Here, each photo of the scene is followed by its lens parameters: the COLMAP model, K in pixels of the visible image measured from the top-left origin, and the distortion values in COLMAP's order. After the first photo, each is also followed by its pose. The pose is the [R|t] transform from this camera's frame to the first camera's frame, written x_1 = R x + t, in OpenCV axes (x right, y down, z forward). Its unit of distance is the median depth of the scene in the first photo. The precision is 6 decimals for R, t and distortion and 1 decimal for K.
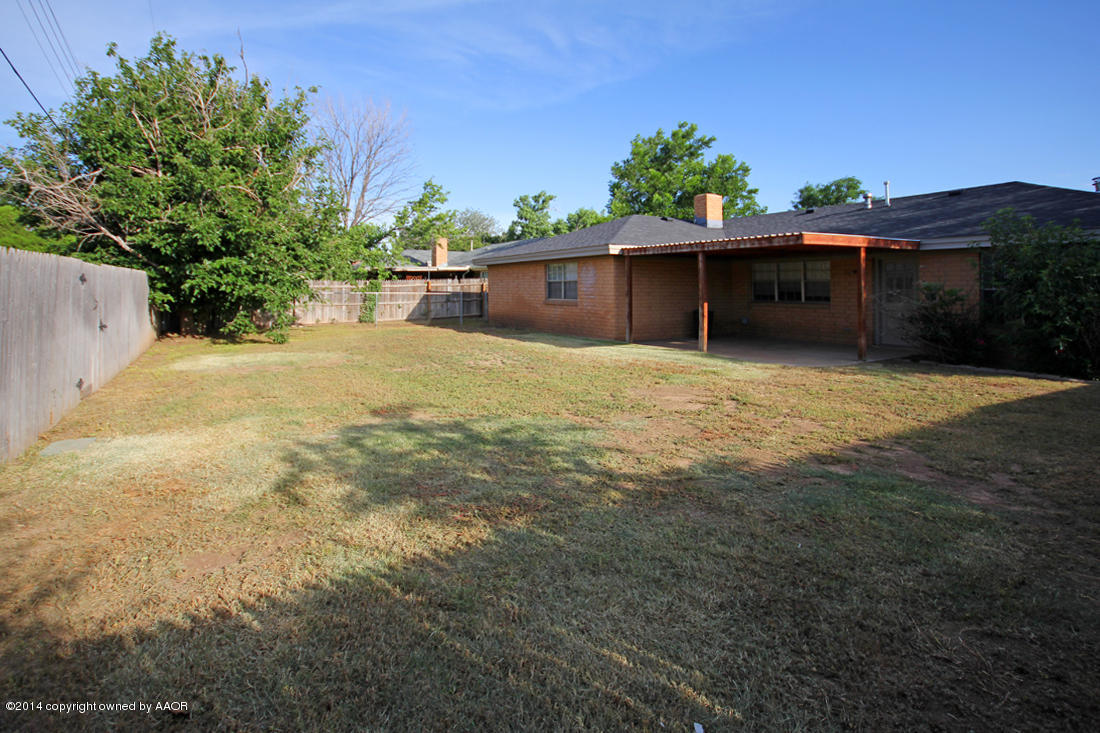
lens RADIAL K [[537.7, 0, 467.7], [0, 537.7, 266.8], [0, 0, 1]] dist [-0.000780, -0.000484]
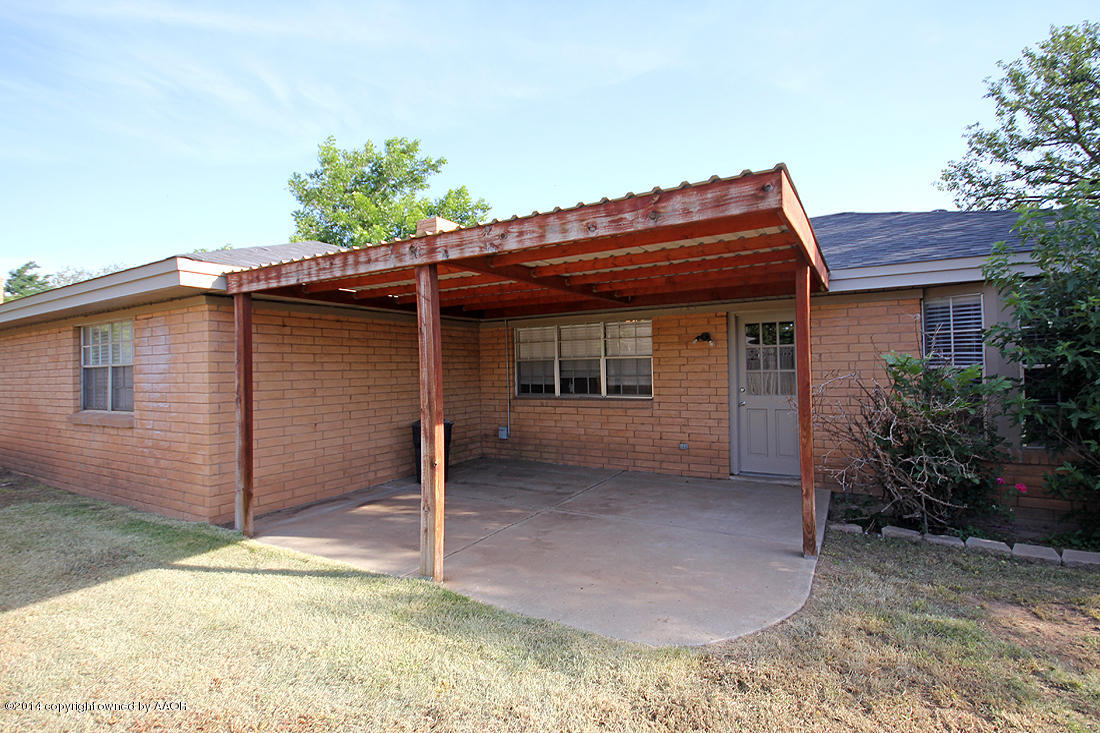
lens RADIAL K [[456.3, 0, 508.0], [0, 456.3, 364.3], [0, 0, 1]] dist [0.000207, -0.009668]
pose [[0.835569, -0.016317, 0.549143, 0.200650], [0.002931, 0.999677, 0.025244, 0.014576], [-0.549377, -0.019483, 0.835347, 0.459830]]
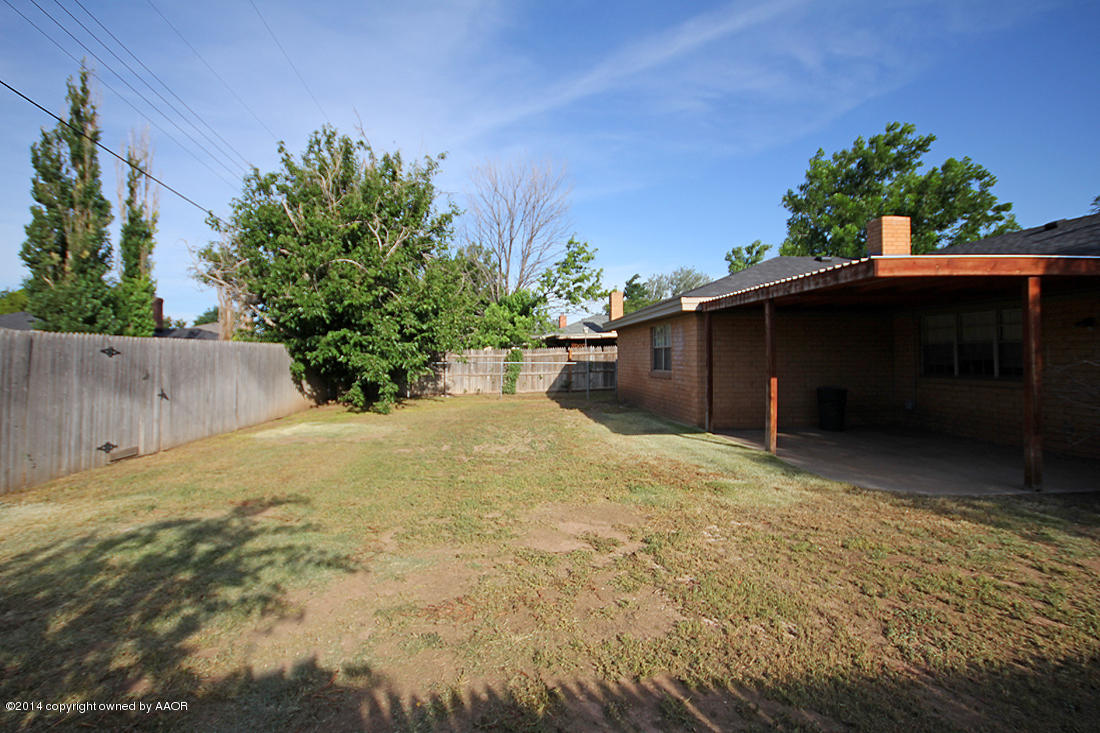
lens RADIAL K [[533.3, 0, 547.8], [0, 533.3, 338.6], [0, 0, 1]] dist [-0.000722, -0.001144]
pose [[0.920929, -0.019883, -0.389223, 0.271989], [0.022211, 0.999752, 0.001482, 0.007210], [0.389097, -0.010009, 0.921142, 0.181426]]
